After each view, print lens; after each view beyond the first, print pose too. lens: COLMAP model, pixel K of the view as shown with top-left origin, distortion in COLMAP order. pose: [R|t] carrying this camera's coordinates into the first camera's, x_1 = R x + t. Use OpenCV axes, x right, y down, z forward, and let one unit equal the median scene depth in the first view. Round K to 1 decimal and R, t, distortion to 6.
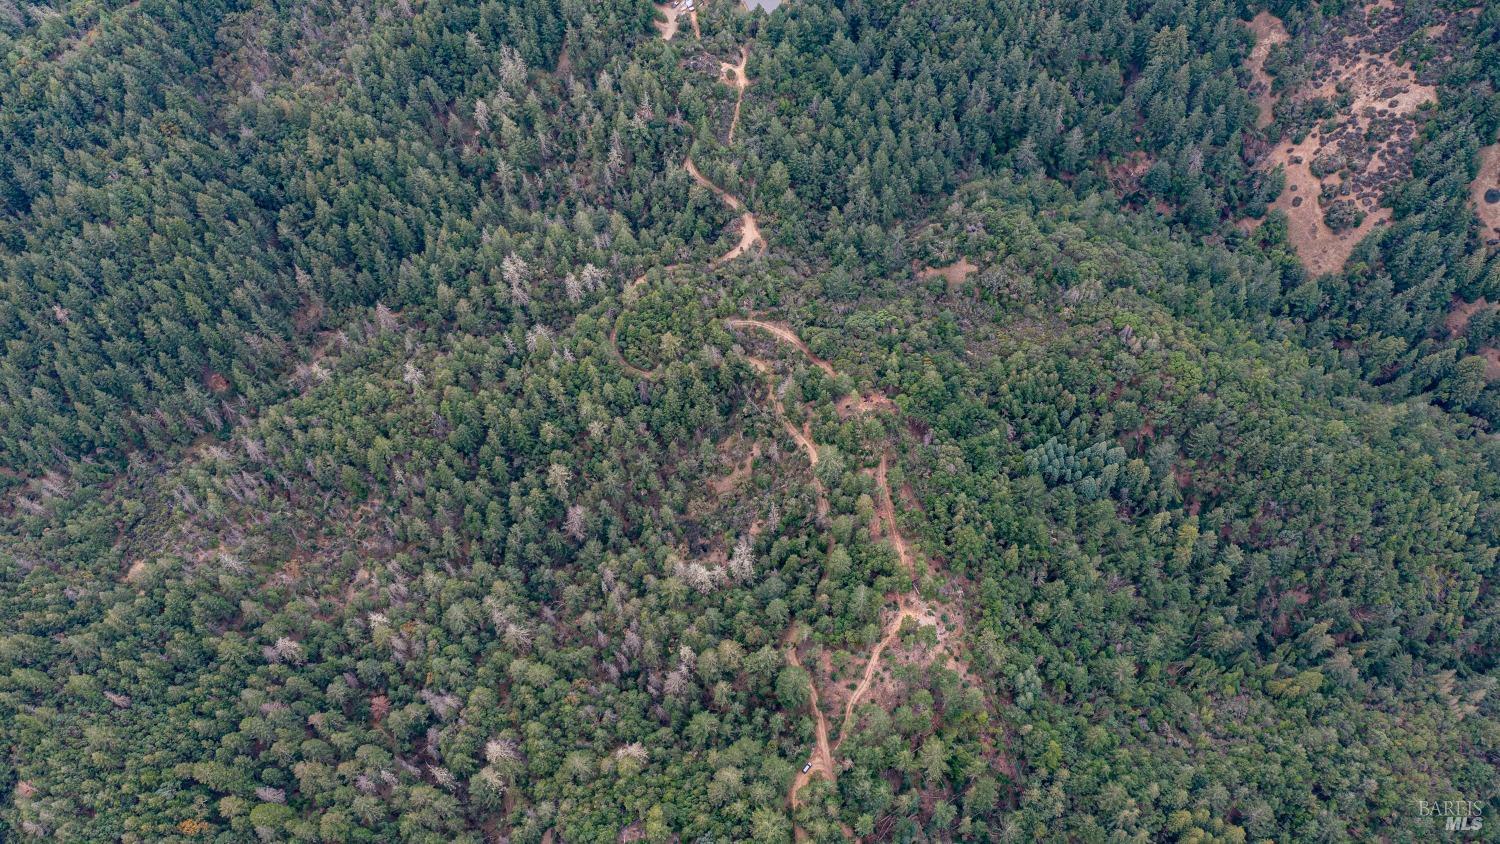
lens RADIAL K [[1214.5, 0, 752.9], [0, 1214.5, 421.4], [0, 0, 1]] dist [-0.000011, -0.007108]
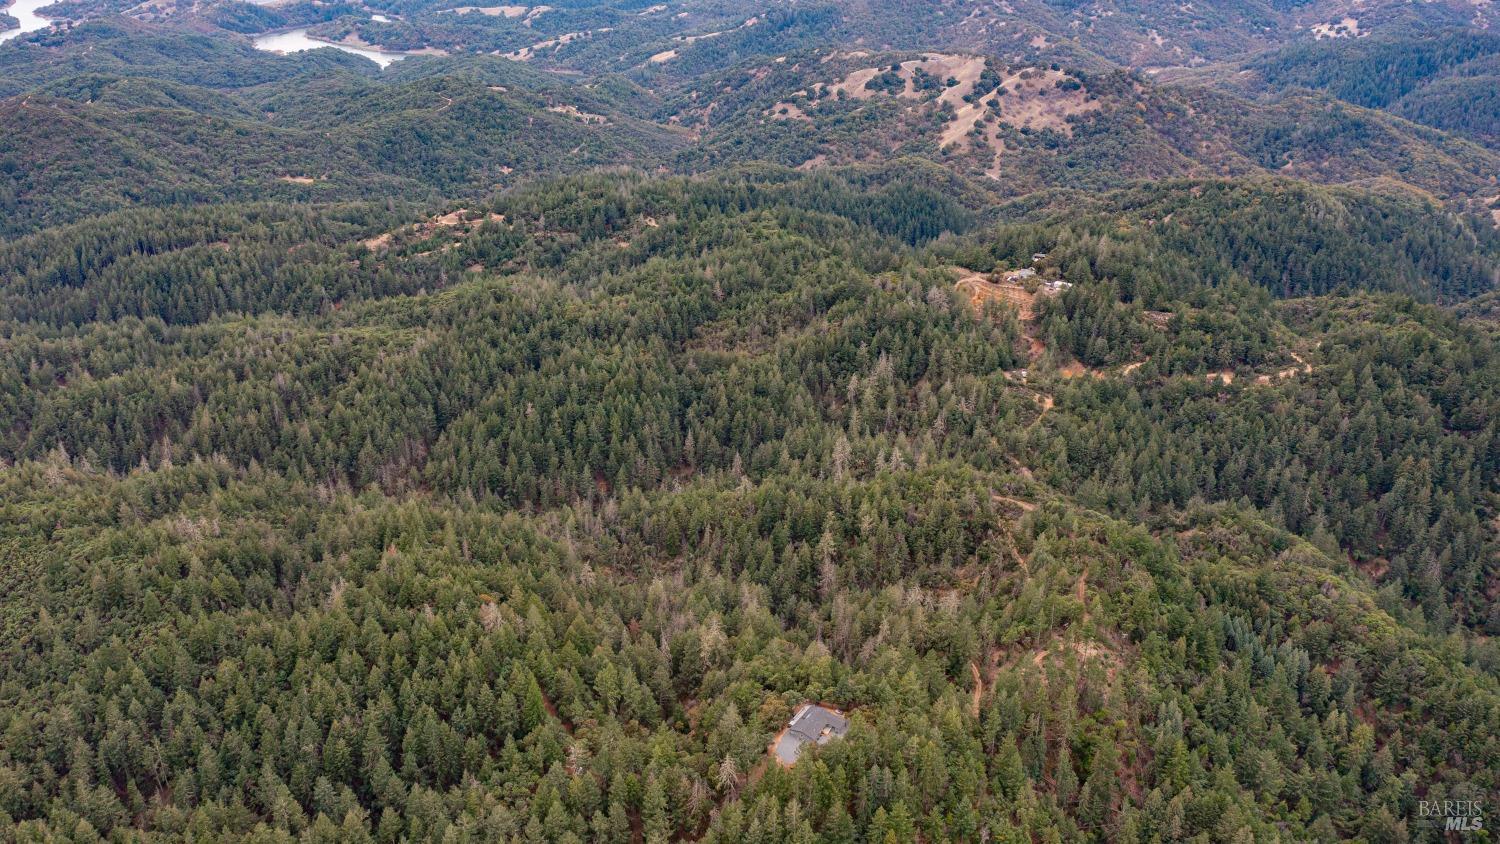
lens RADIAL K [[1214.5, 0, 749.2], [0, 1214.5, 422.4], [0, 0, 1]] dist [-0.000011, -0.007108]
pose [[0.917673, 0.217119, -0.332770, 0.148799], [-0.369327, 0.774974, -0.512847, 0.582442], [0.146539, 0.593527, 0.791361, -0.082974]]
